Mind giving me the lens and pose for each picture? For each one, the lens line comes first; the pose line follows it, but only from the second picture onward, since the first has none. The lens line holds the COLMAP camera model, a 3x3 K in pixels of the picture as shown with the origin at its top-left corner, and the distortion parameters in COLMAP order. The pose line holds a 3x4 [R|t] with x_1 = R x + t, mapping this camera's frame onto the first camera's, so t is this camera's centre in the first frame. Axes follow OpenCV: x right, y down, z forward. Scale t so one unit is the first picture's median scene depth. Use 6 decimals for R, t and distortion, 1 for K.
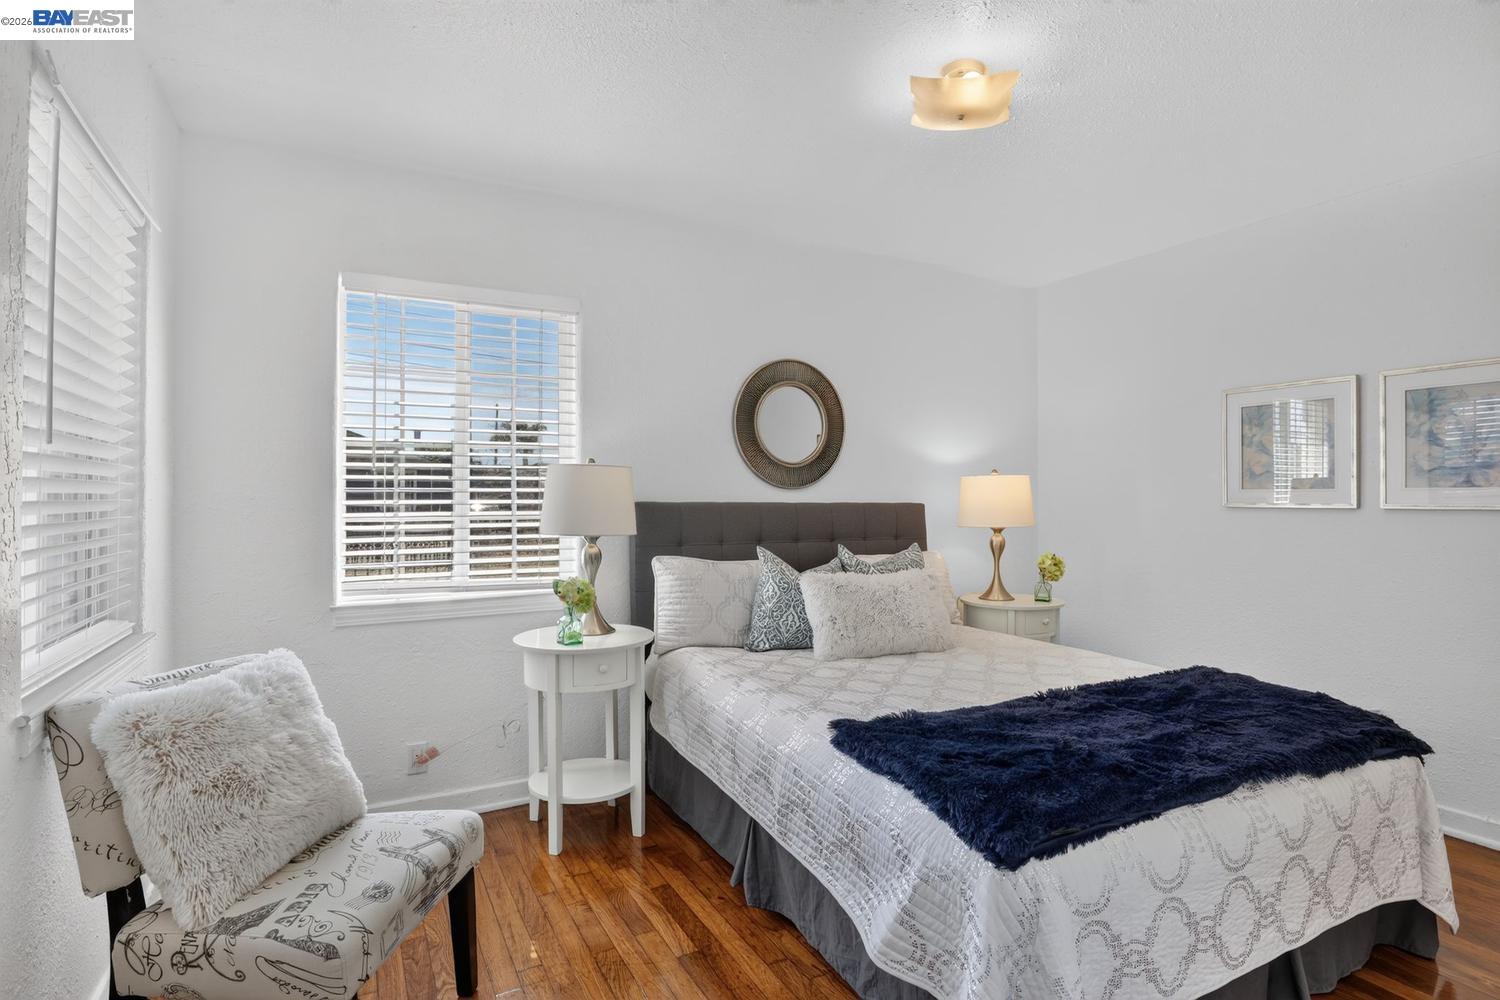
lens RADIAL K [[744.0, 0, 754.1], [0, 744.0, 500.7], [0, 0, 1]] dist [-0.042719, 0.006103]
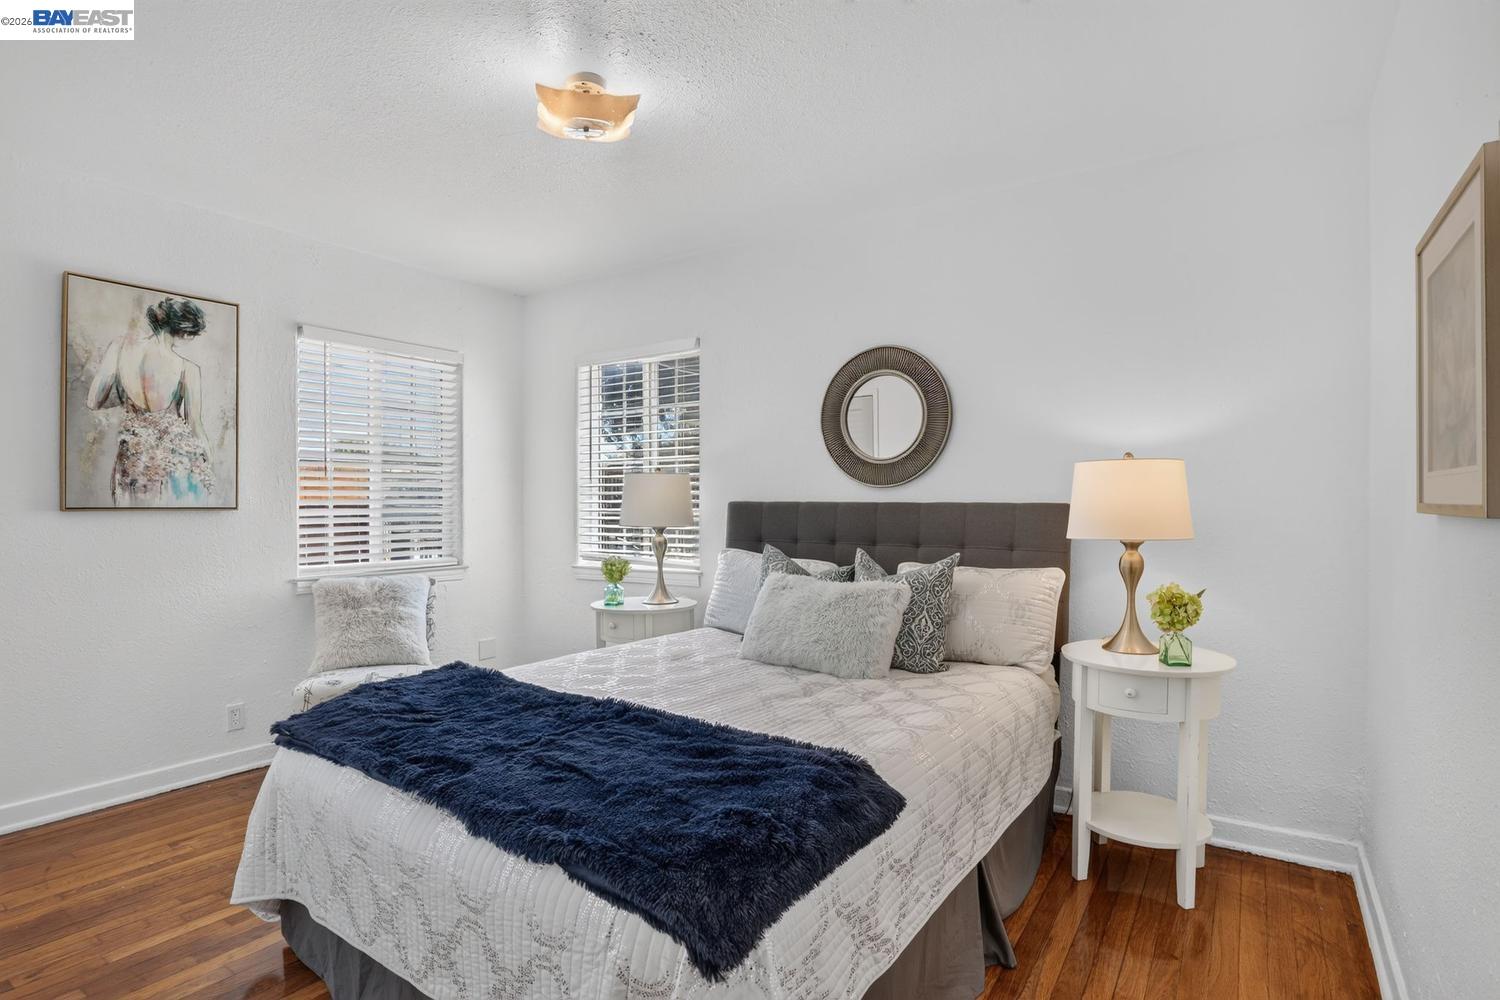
lens RADIAL K [[744.0, 0, 754.1], [0, 744.0, 500.7], [0, 0, 1]] dist [-0.042719, 0.006103]
pose [[0.474391, -0.000062, -0.880314, 0.785155], [0.000633, 1.000000, 0.000271, 0.000130], [0.880314, -0.000686, 0.474391, 0.417151]]
